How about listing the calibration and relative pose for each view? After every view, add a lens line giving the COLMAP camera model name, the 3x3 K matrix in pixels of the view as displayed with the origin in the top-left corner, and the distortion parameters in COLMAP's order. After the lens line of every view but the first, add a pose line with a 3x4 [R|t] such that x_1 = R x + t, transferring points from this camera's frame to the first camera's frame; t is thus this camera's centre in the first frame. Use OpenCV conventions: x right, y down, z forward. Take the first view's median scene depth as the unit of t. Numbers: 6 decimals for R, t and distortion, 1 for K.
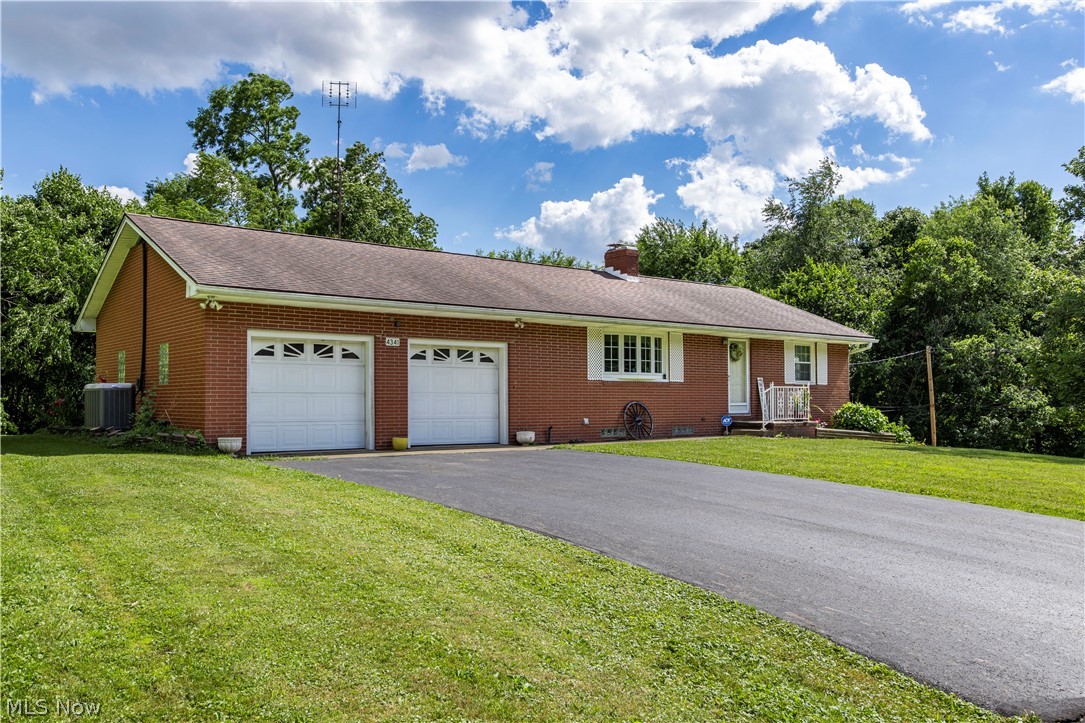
lens RADIAL K [[1107.5, 0, 556.4], [0, 1107.5, 361.2], [0, 0, 1]] dist [-0.011336, -0.006822]
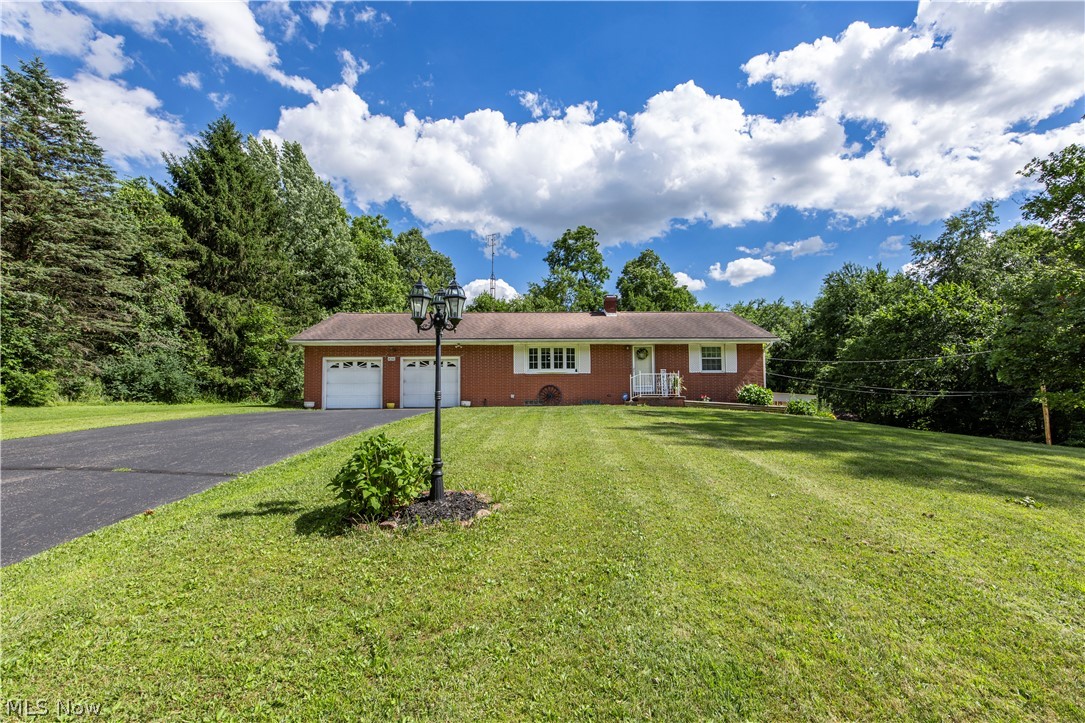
lens RADIAL K [[555.1, 0, 542.5], [0, 555.1, 361.5], [0, 0, 1]] dist [0.035122, 0.000158]
pose [[0.754307, -0.045271, -0.654960, 0.617426], [0.035009, 0.998974, -0.028730, 0.022733], [0.655588, -0.001259, 0.755118, 0.307298]]
